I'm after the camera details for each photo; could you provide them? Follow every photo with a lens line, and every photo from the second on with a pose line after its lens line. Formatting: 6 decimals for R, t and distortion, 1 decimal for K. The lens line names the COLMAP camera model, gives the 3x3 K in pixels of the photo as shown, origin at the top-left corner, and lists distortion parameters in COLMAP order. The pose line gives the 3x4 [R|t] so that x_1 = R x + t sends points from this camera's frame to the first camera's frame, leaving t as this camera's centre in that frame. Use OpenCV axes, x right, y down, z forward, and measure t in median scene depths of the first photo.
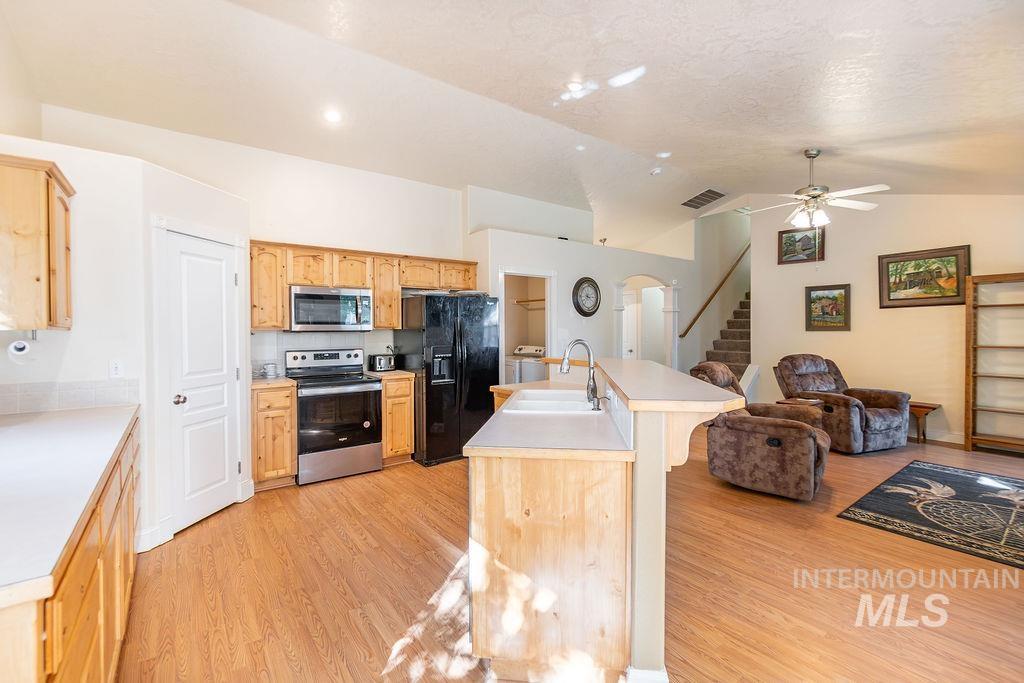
lens RADIAL K [[445.5, 0, 512.8], [0, 445.5, 333.7], [0, 0, 1]] dist [-0.004937, -0.000293]
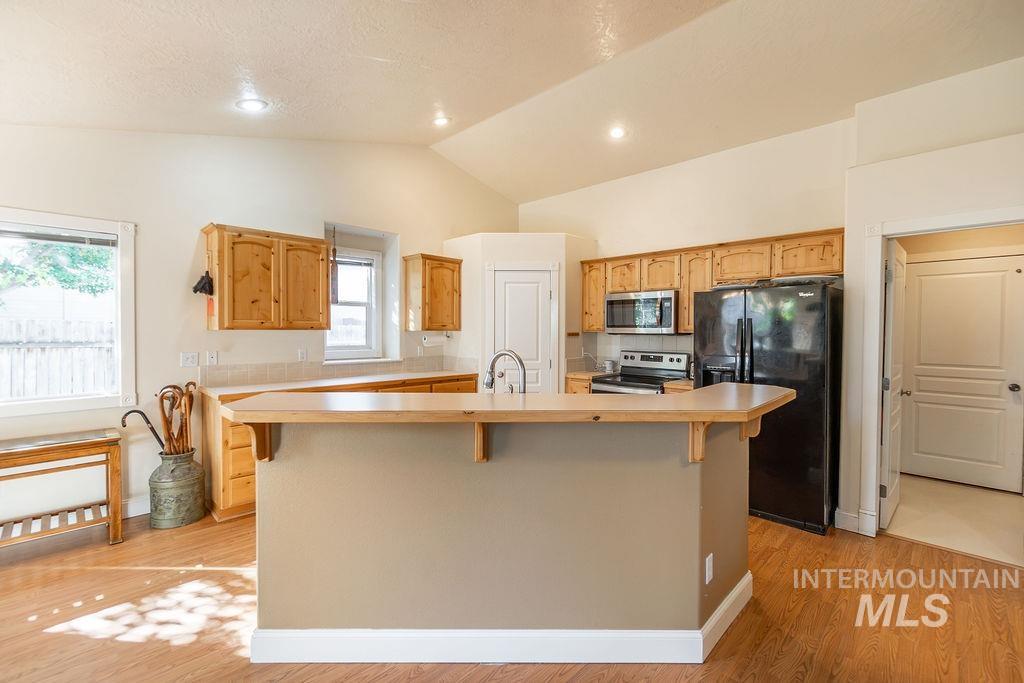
lens RADIAL K [[443.6, 0, 503.2], [0, 443.6, 336.5], [0, 0, 1]] dist [-0.002064, -0.000453]
pose [[0.136393, 0.024874, -0.990342, 0.528254], [-0.015929, 0.999611, 0.022913, -0.016557], [0.990527, 0.012650, 0.136736, 0.497703]]
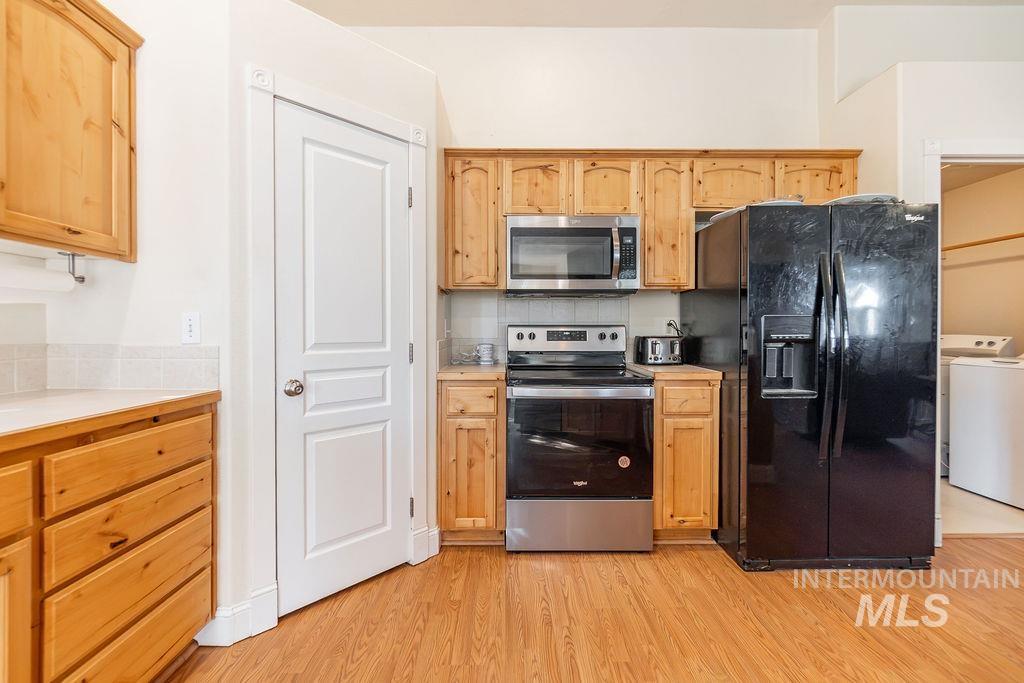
lens RADIAL K [[445.5, 0, 512.8], [0, 445.5, 333.7], [0, 0, 1]] dist [-0.004937, -0.000293]
pose [[0.804930, 0.009109, -0.593299, -0.108383], [-0.010472, 0.999945, 0.001145, 0.046273], [0.593277, 0.005292, 0.804981, 0.441077]]
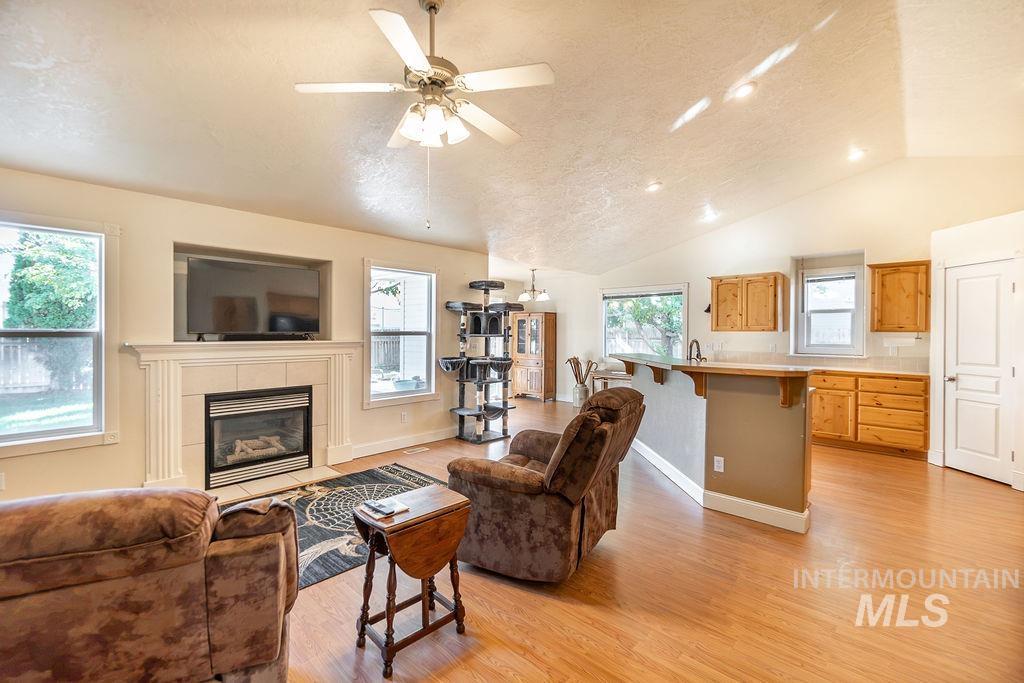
lens RADIAL K [[446.5, 0, 511.5], [0, 446.5, 335.0], [0, 0, 1]] dist [-0.001467, 0.000549]
pose [[-0.985482, 0.004276, -0.169726, 0.609123], [0.001373, 0.999851, 0.017216, -0.017221], [0.169774, 0.016733, -0.985341, 1.408706]]
